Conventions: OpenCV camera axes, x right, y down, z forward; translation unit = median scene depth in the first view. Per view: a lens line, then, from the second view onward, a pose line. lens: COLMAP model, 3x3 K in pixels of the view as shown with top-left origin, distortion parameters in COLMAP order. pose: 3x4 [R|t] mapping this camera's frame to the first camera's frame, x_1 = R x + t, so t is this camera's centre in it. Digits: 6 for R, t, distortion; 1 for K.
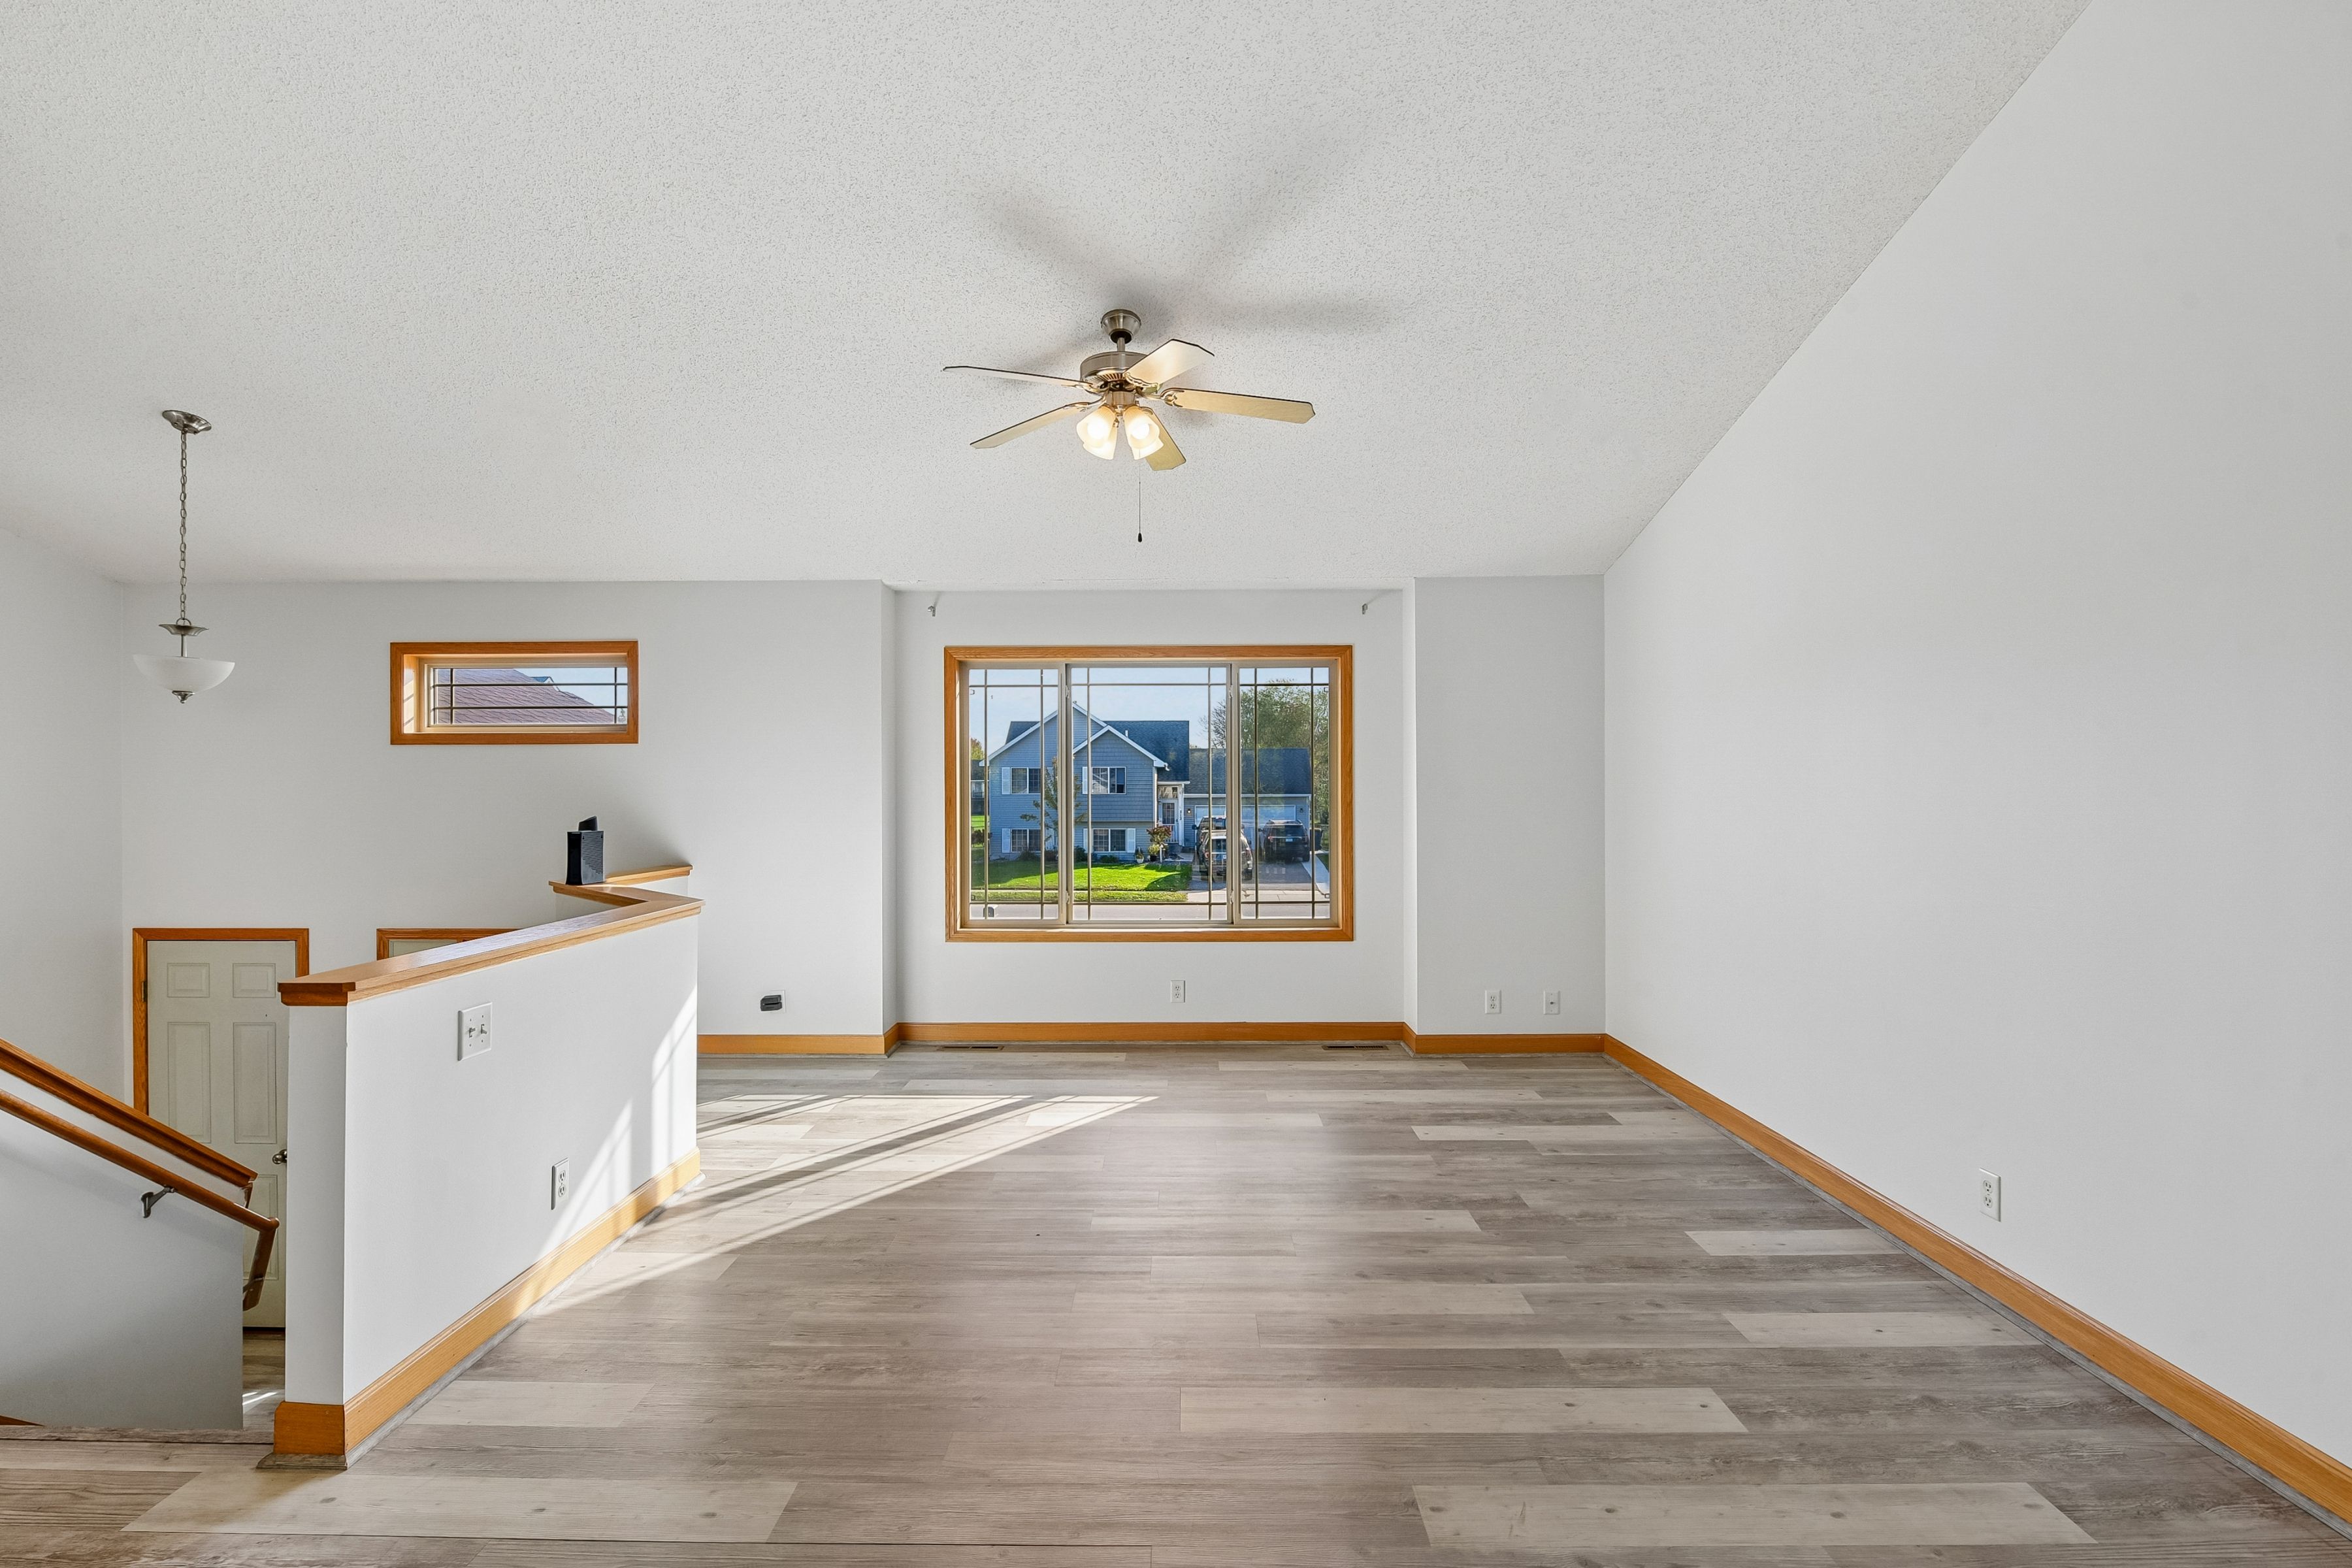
lens RADIAL K [[1120.3, 0, 1170.3], [0, 1120.3, 790.3], [0, 0, 1]] dist [-0.010183, -0.000098]
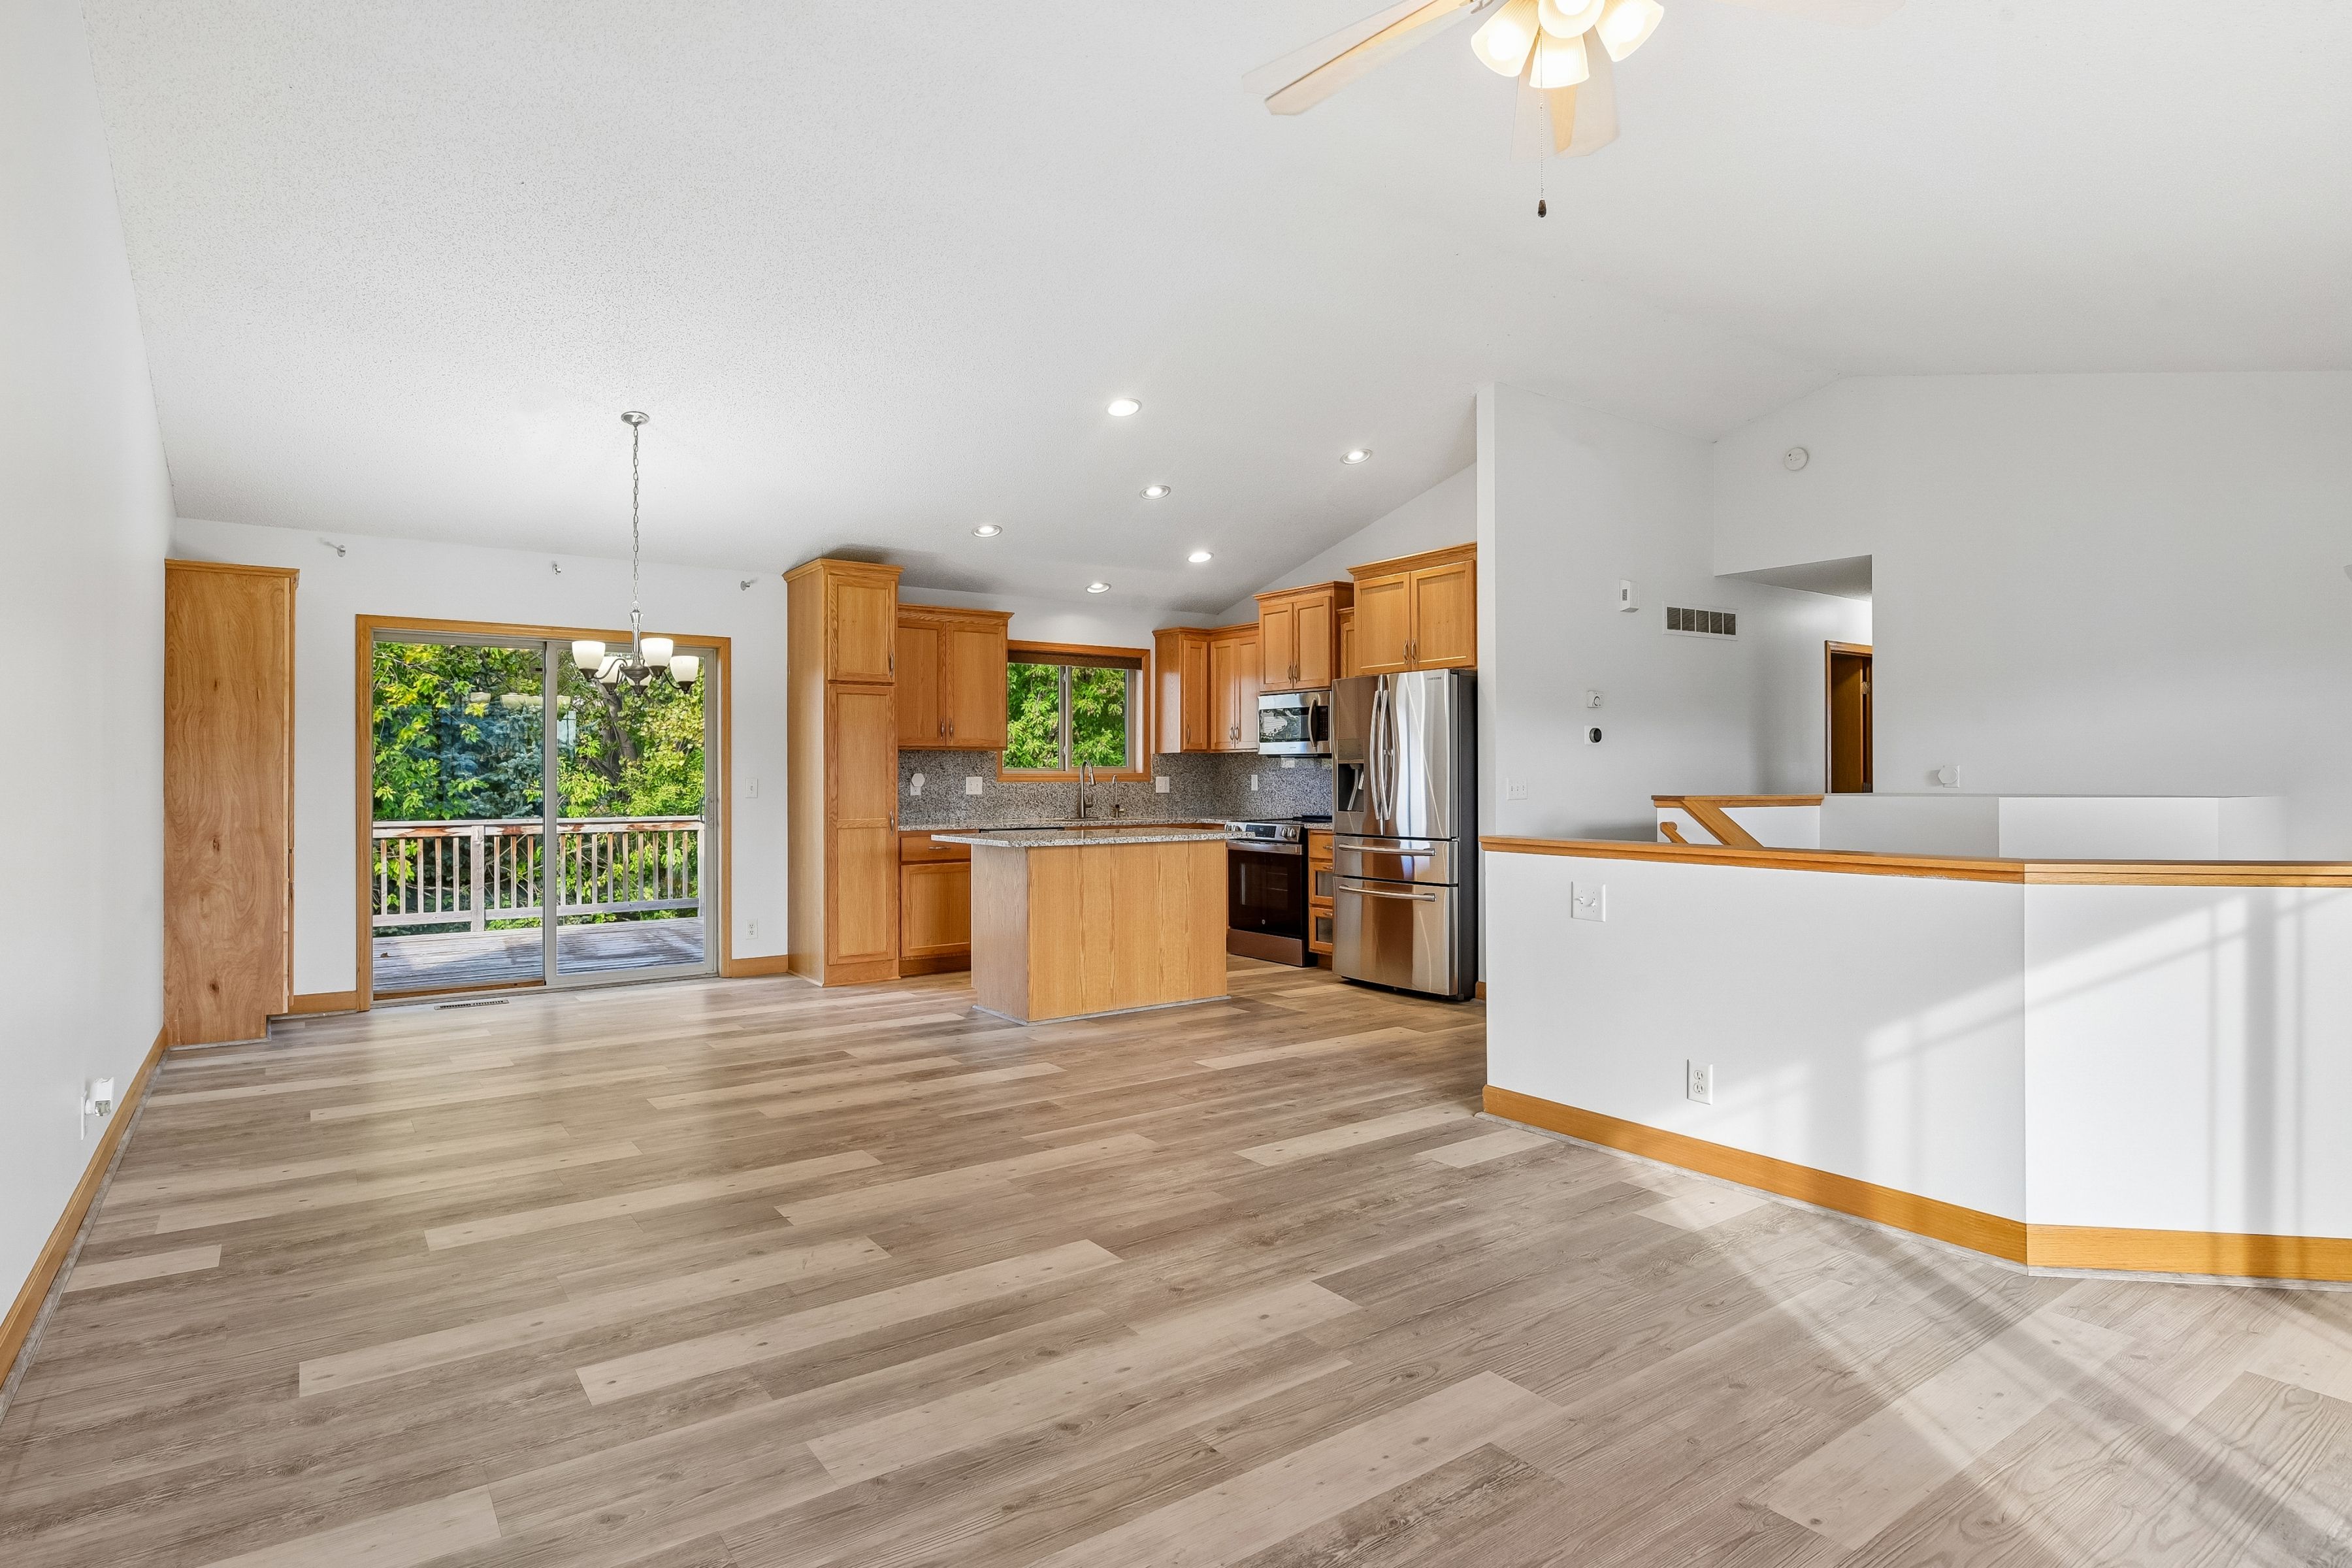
lens RADIAL K [[1242.3, 0, 1177.9], [0, 1242.3, 769.0], [0, 0, 1]] dist [-0.001828, -0.000852]
pose [[-0.806624, 0.001989, -0.591062, 0.394556], [0.002665, 0.999996, -0.000272, 0.035245], [0.591059, -0.001794, -0.806626, 1.167645]]
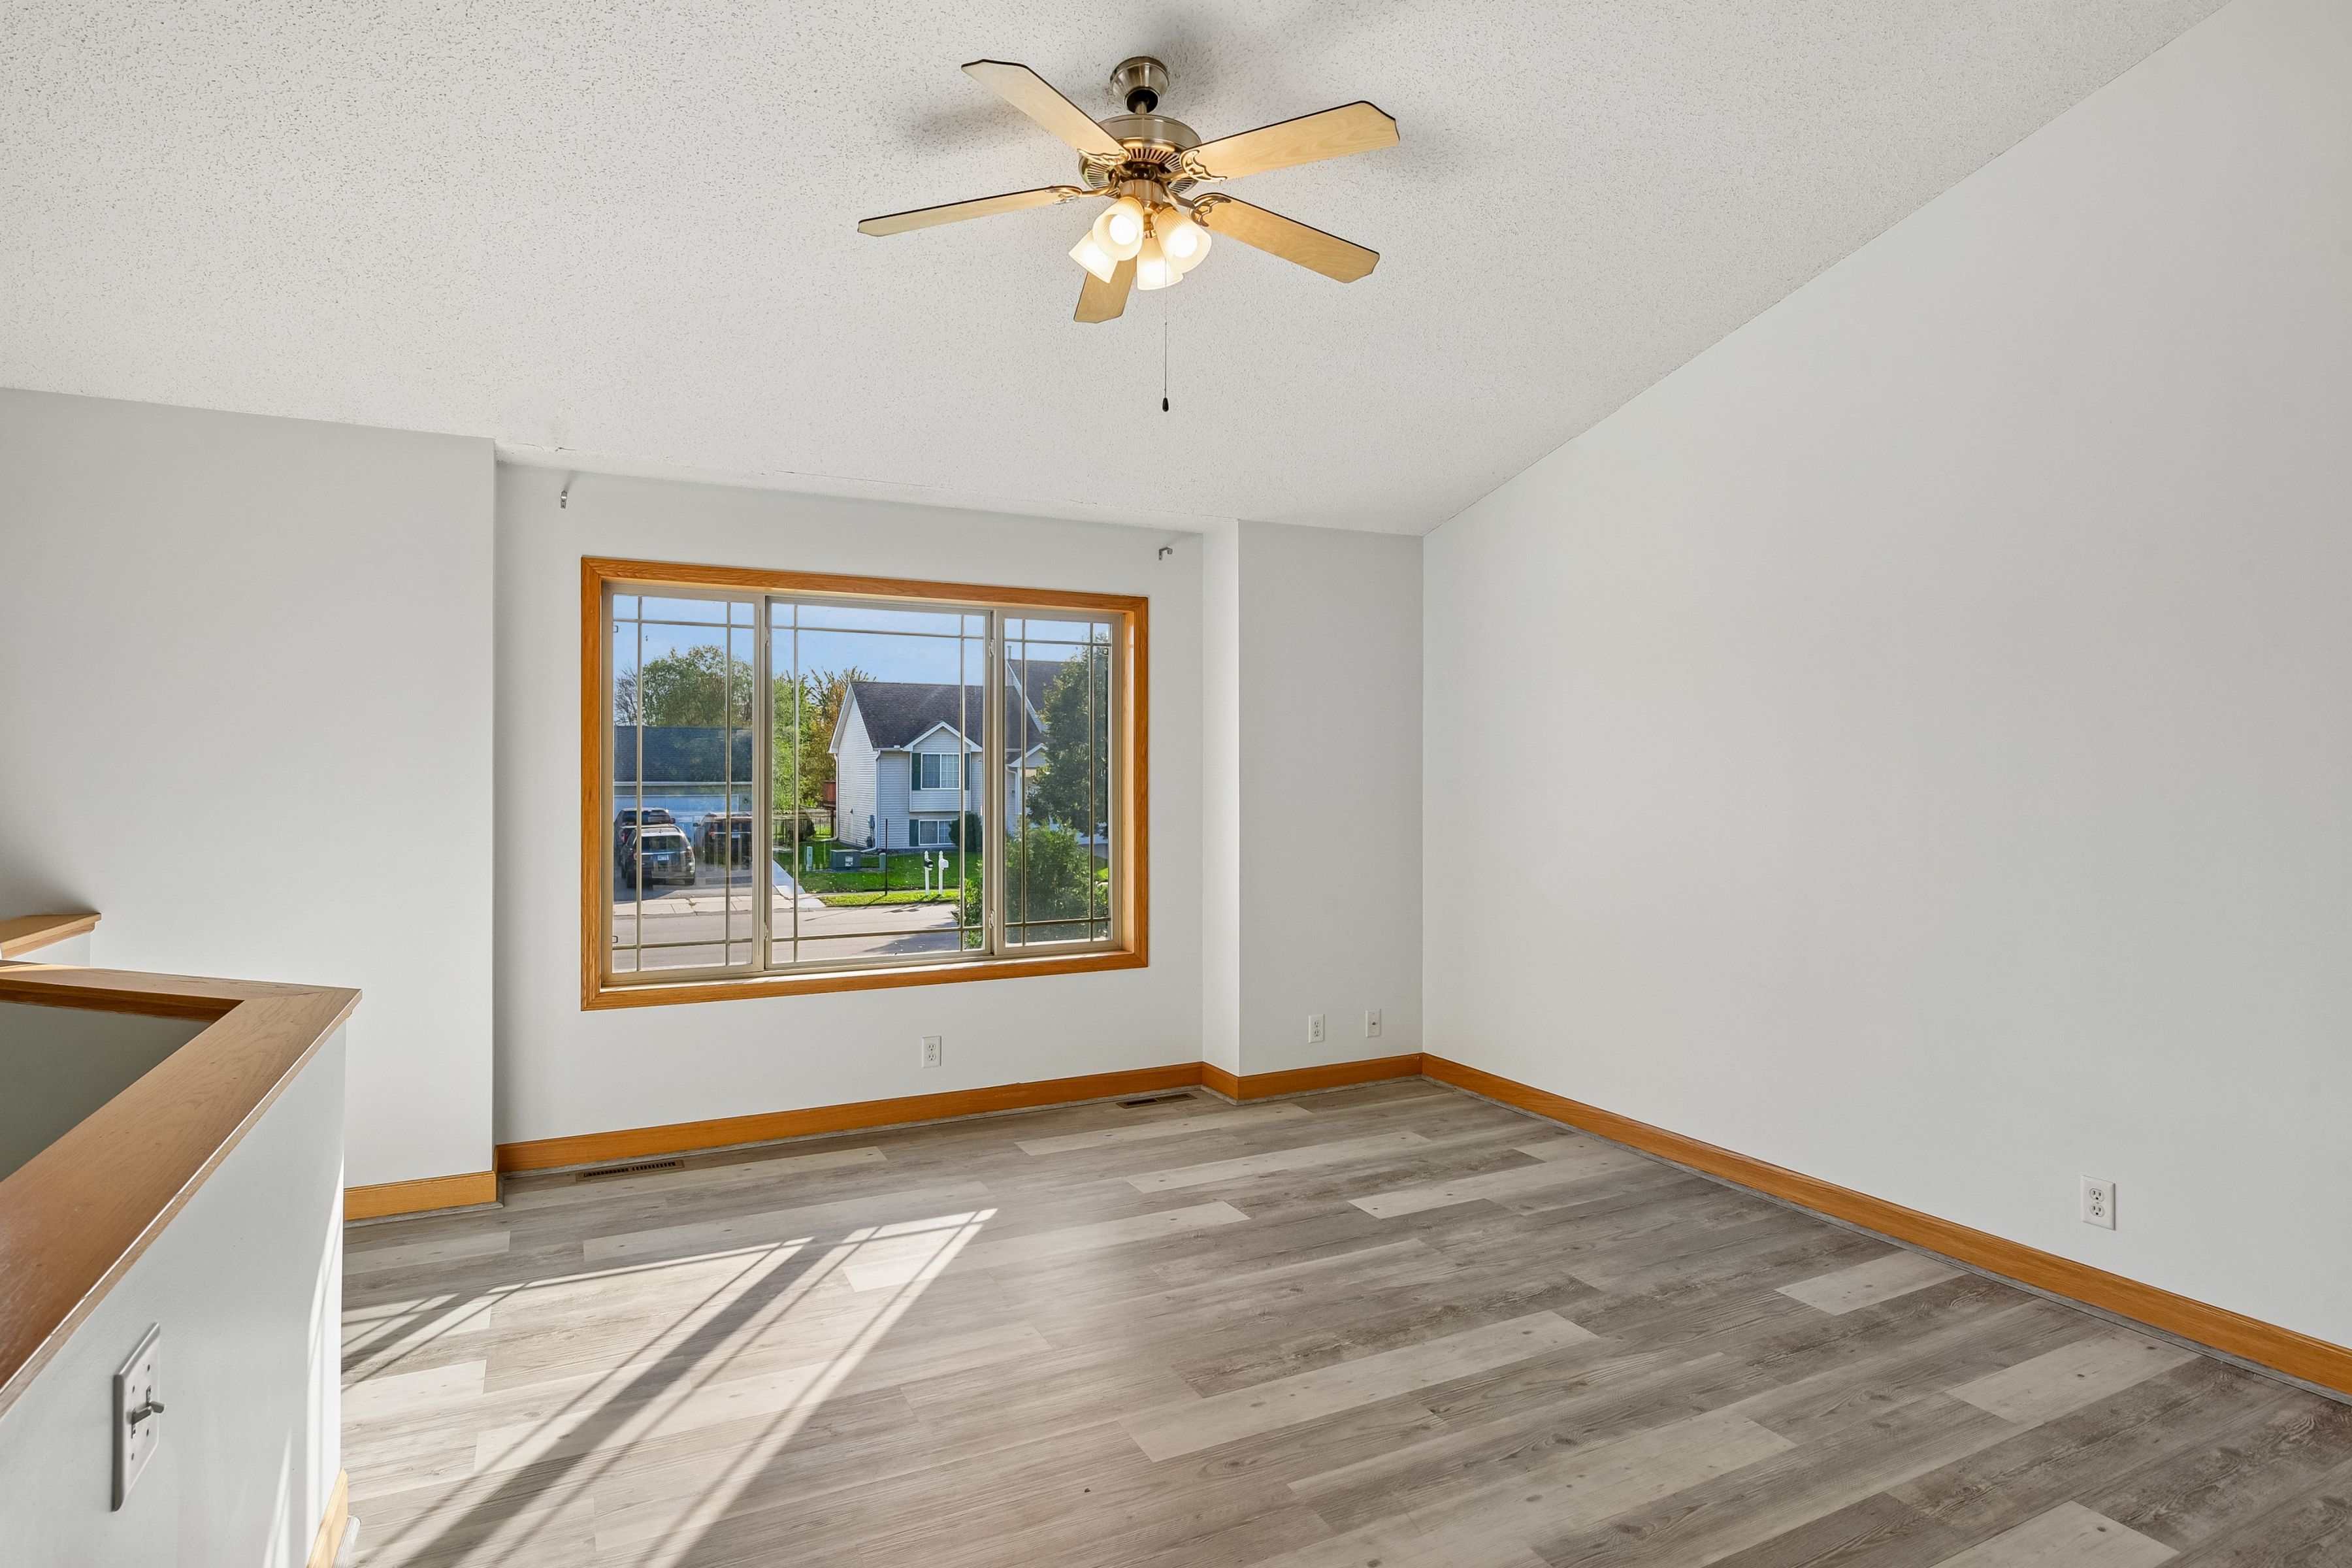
lens RADIAL K [[1231.5, 0, 1171.8], [0, 1231.5, 775.2], [0, 0, 1]] dist [-0.004577, -0.001680]
pose [[0.888487, 0.002762, 0.458893, -0.308327], [-0.001924, 0.999996, -0.002295, -0.000441], [-0.458898, 0.001157, 0.888488, 0.288442]]
